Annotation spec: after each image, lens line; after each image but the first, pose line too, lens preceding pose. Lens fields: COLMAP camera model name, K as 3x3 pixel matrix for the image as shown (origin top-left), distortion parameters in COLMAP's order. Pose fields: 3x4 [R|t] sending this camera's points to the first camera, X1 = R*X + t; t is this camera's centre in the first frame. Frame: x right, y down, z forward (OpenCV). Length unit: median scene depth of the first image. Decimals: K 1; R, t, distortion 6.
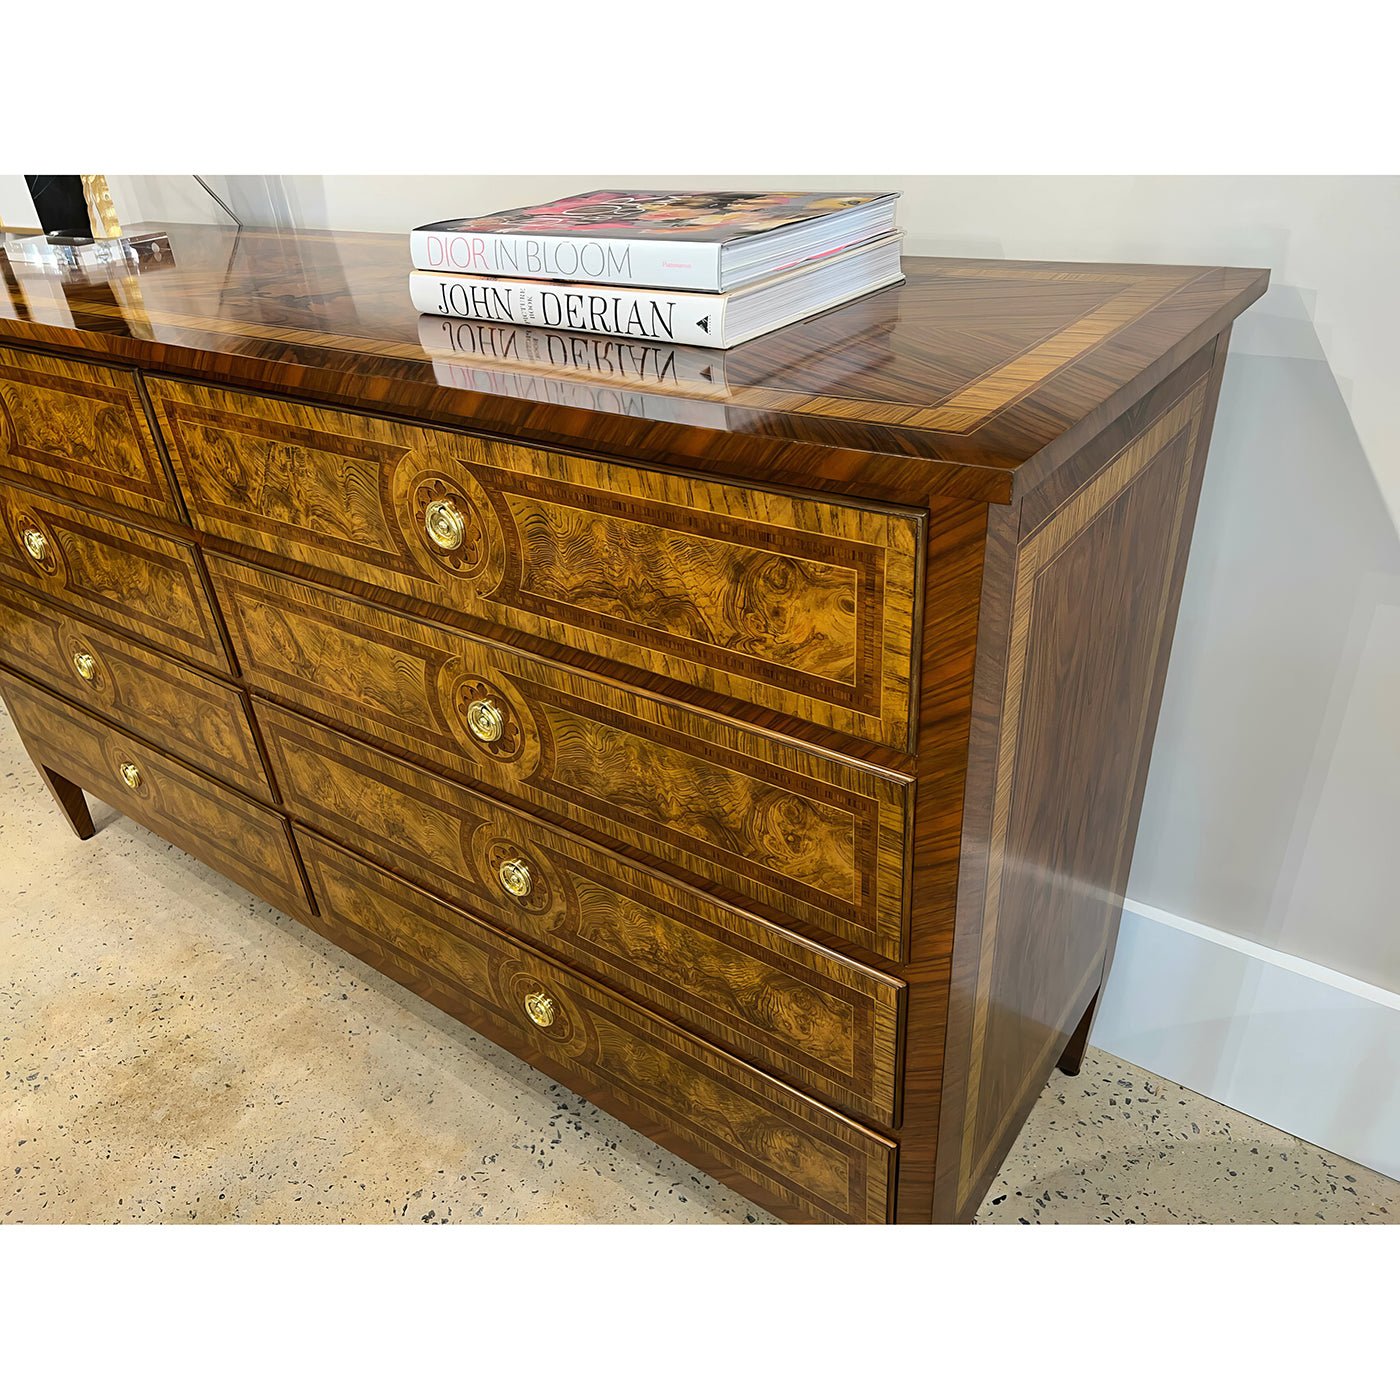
lens RADIAL K [[1055.7, 0, 701.8], [0, 1055.7, 695.2], [0, 0, 1]] dist [0.048151, -0.062249]
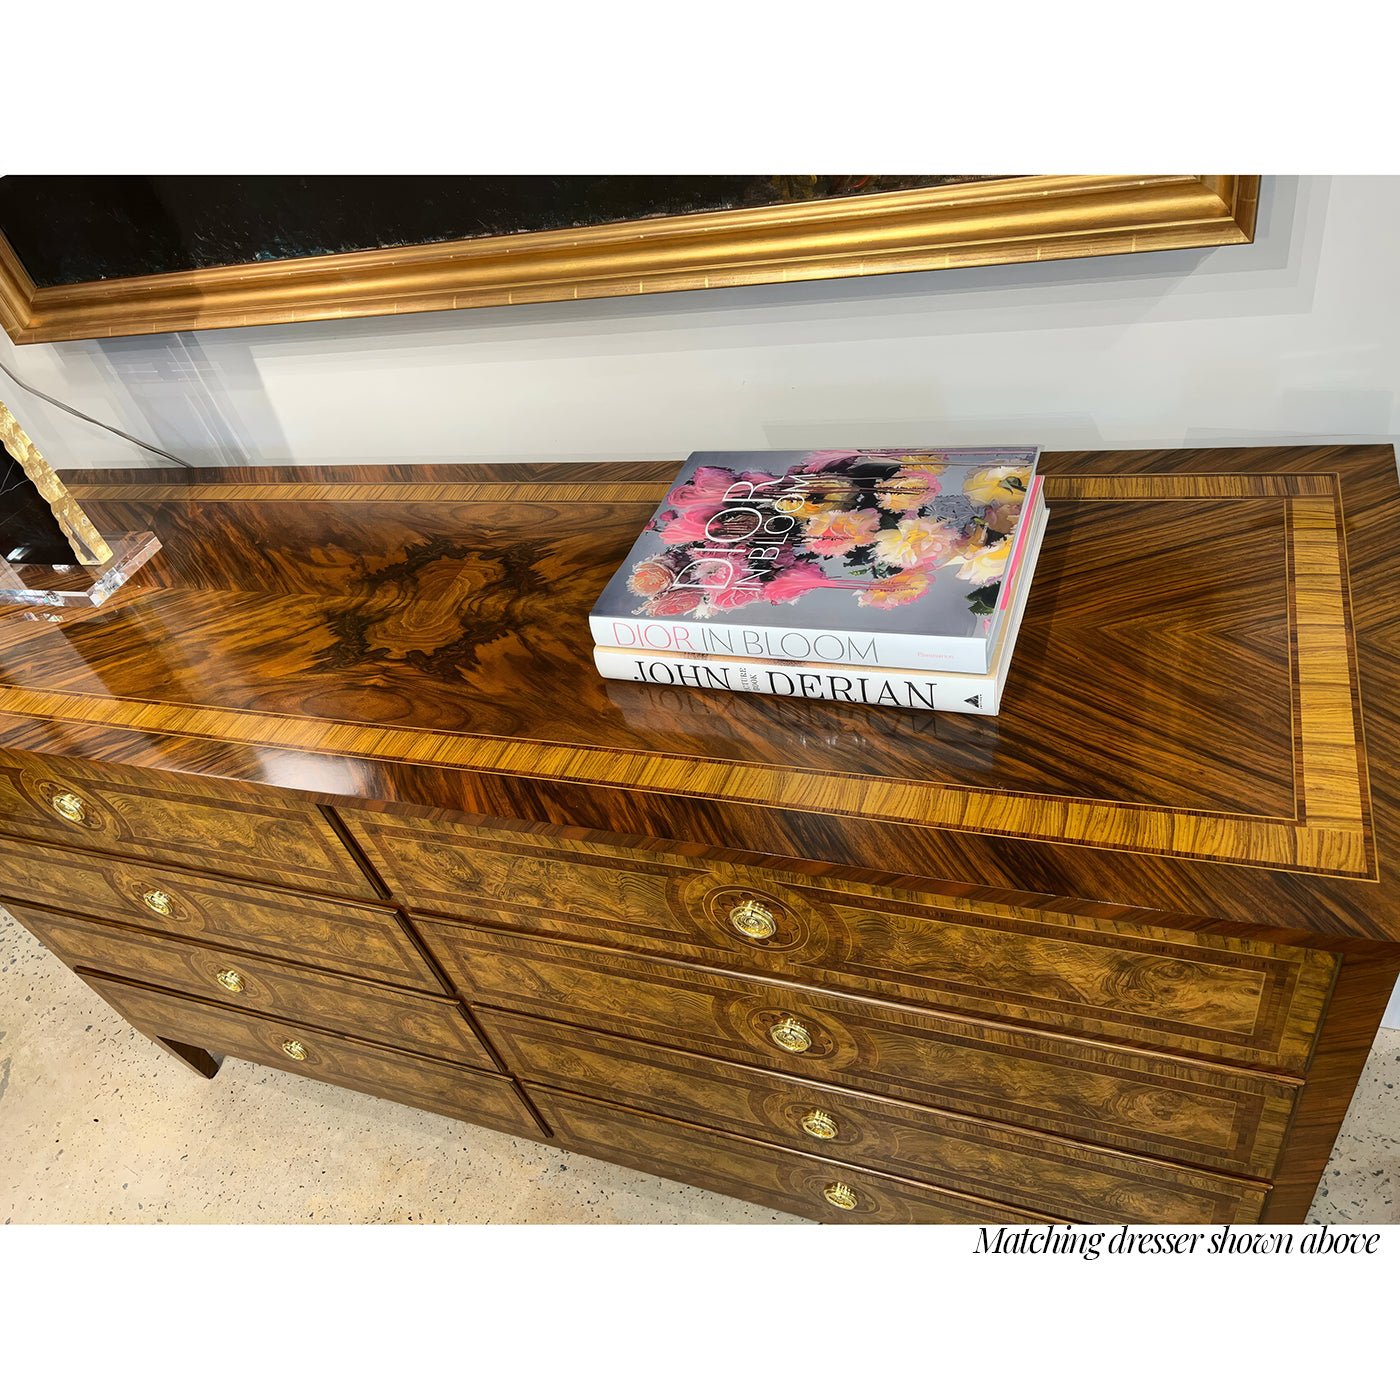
lens RADIAL K [[1055.7, 0, 687.8], [0, 1055.7, 702.5], [0, 0, 1]] dist [0.048151, -0.062249]
pose [[0.949077, -0.300839, 0.093533, -0.334497], [0.283490, 0.945022, 0.162995, -0.549720], [-0.137426, -0.128179, 0.982183, 0.006424]]
